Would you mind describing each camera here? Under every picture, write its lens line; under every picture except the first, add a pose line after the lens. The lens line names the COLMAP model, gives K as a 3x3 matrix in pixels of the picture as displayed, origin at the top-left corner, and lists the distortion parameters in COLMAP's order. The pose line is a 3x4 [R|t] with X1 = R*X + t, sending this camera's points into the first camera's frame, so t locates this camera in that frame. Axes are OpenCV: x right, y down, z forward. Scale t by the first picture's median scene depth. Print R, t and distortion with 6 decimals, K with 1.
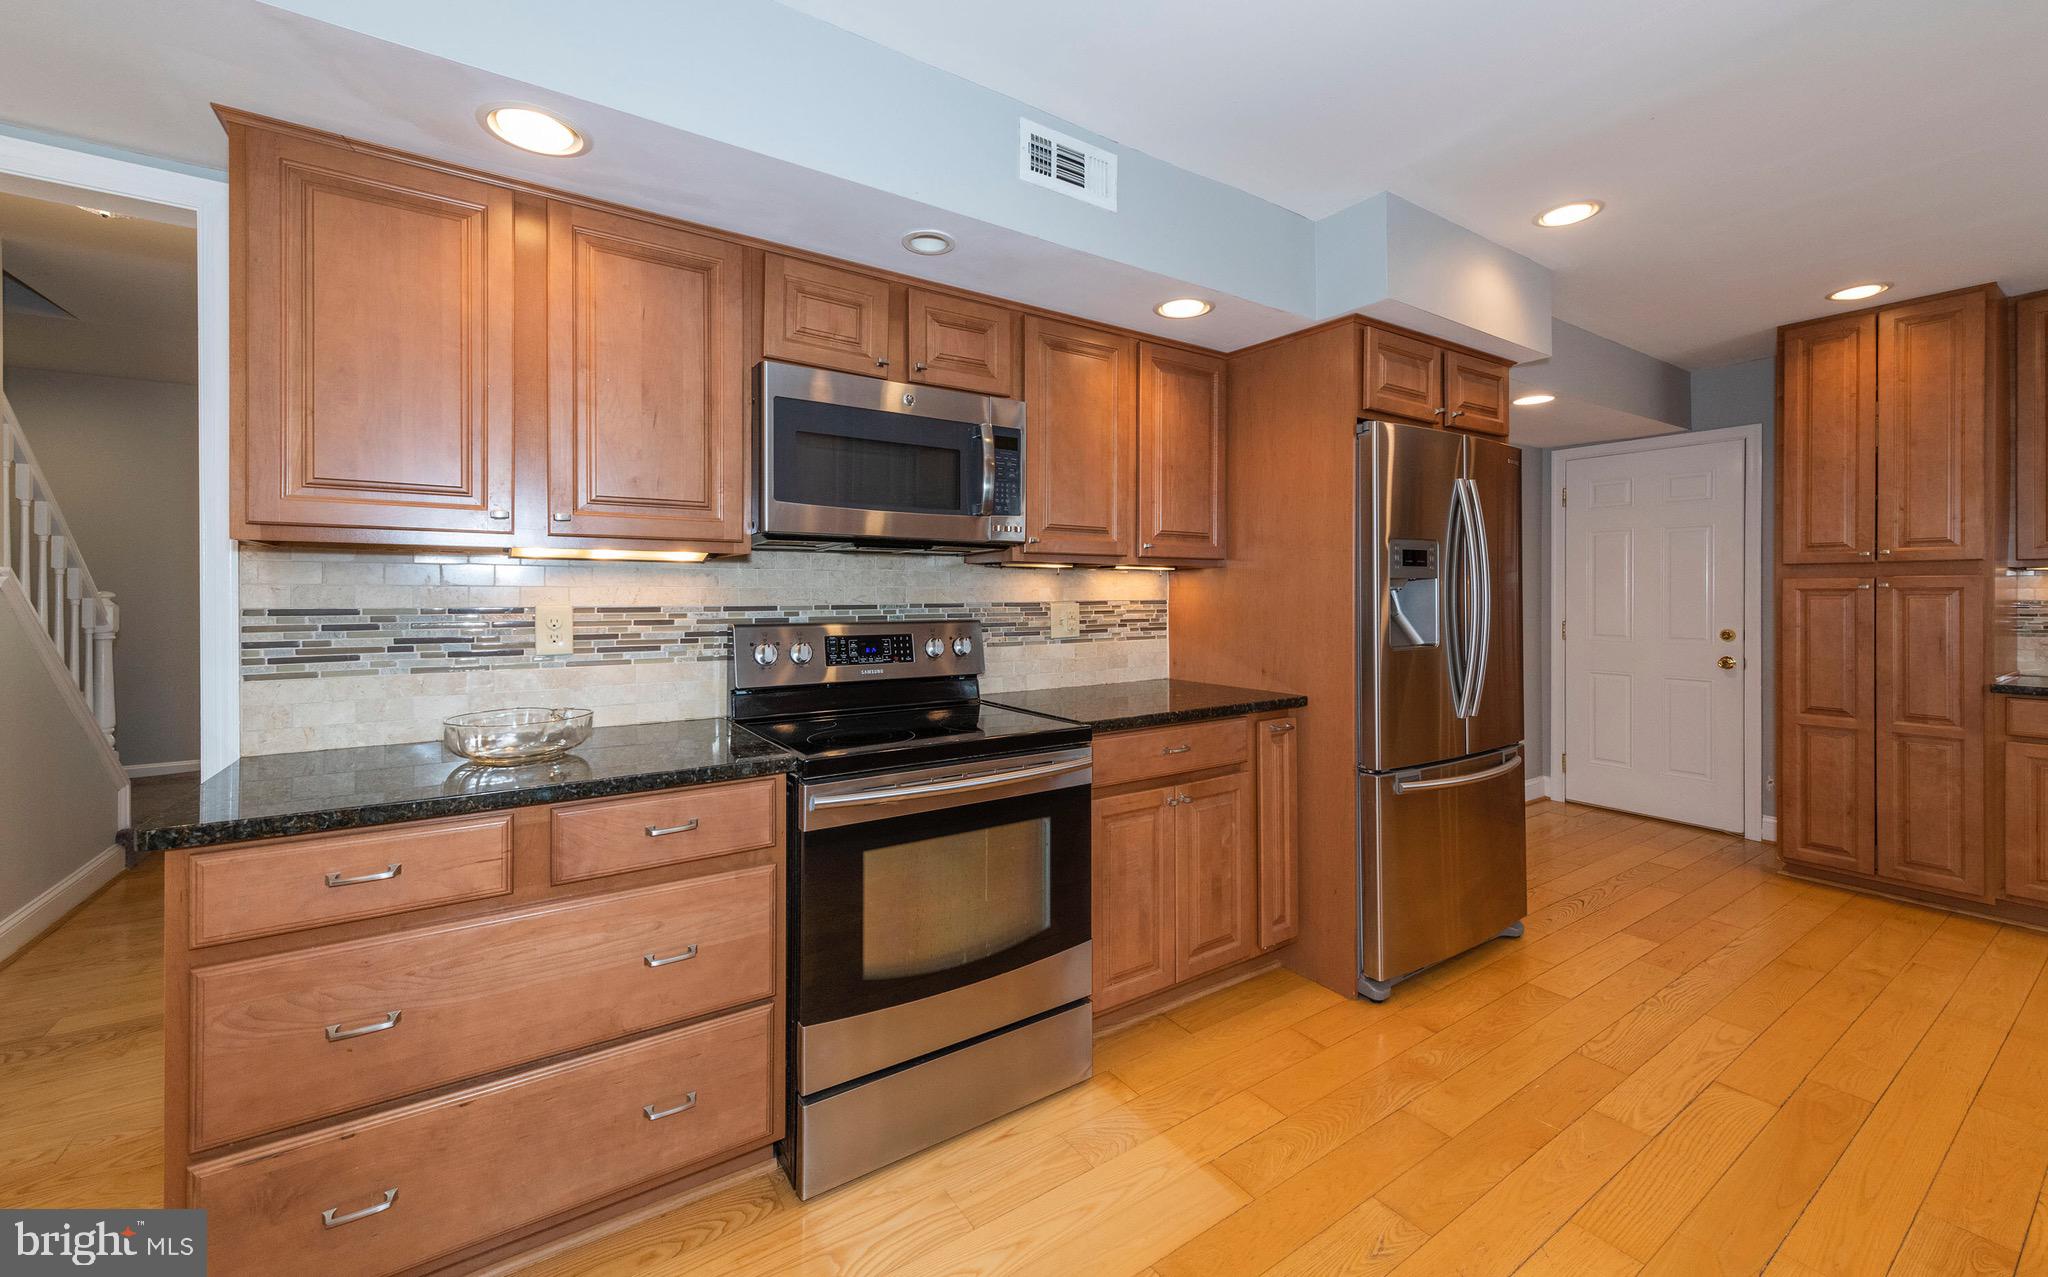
lens RADIAL K [[803.1, 0, 1024.2], [0, 803.1, 590.6], [0, 0, 1]] dist [0.002811, -0.000001]
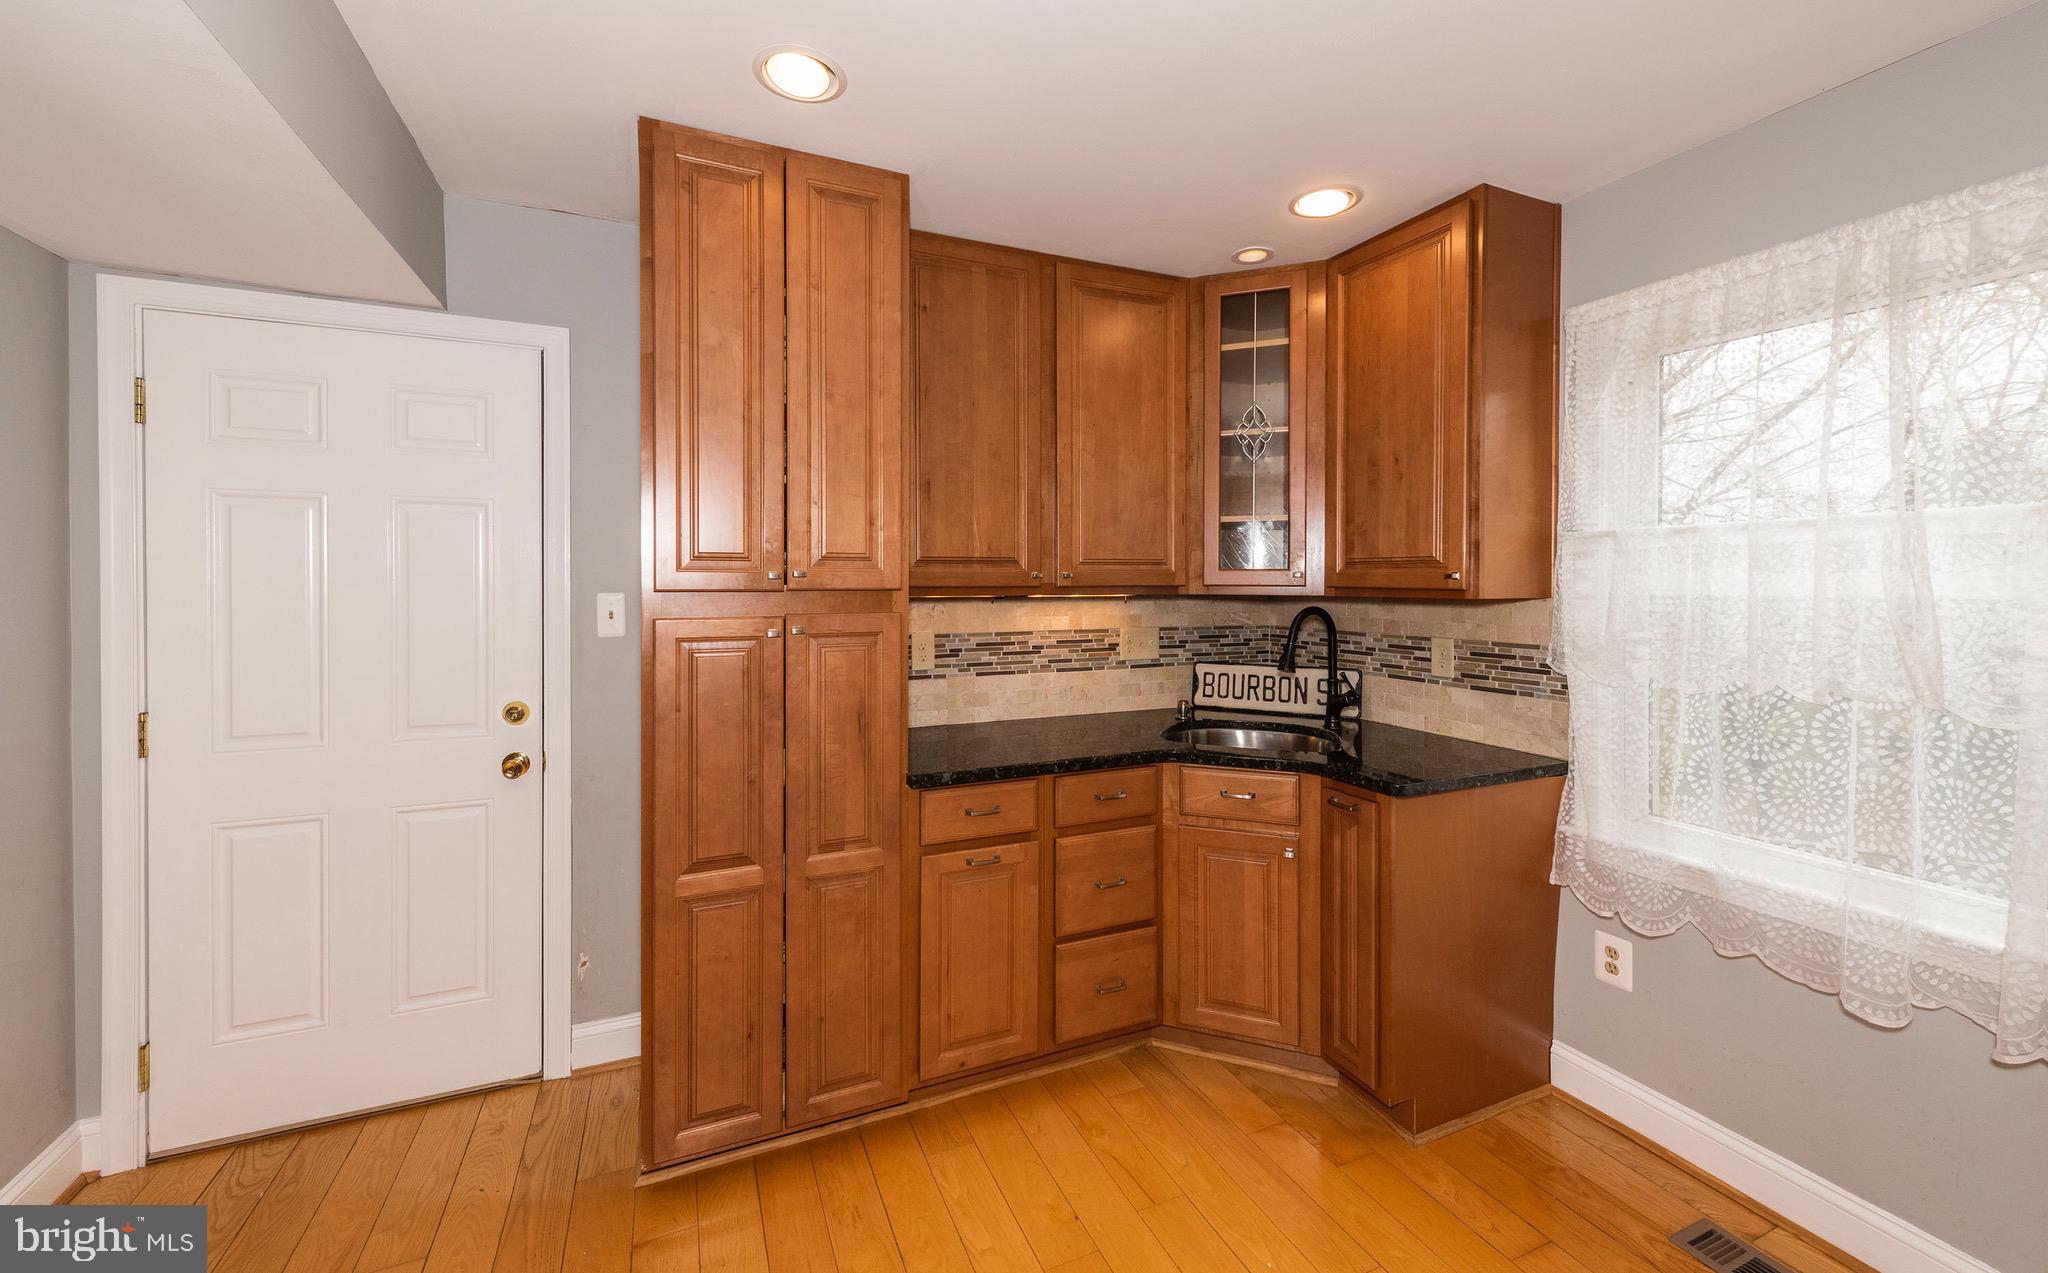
lens RADIAL K [[803.1, 0, 1024.2], [0, 803.1, 588.6], [0, 0, 1]] dist [0.002811, -0.000001]
pose [[0.175182, -0.009357, 0.984492, 0.508650], [-0.006016, 0.999926, 0.010575, -0.042751], [-0.984518, -0.007776, 0.175112, 0.716461]]
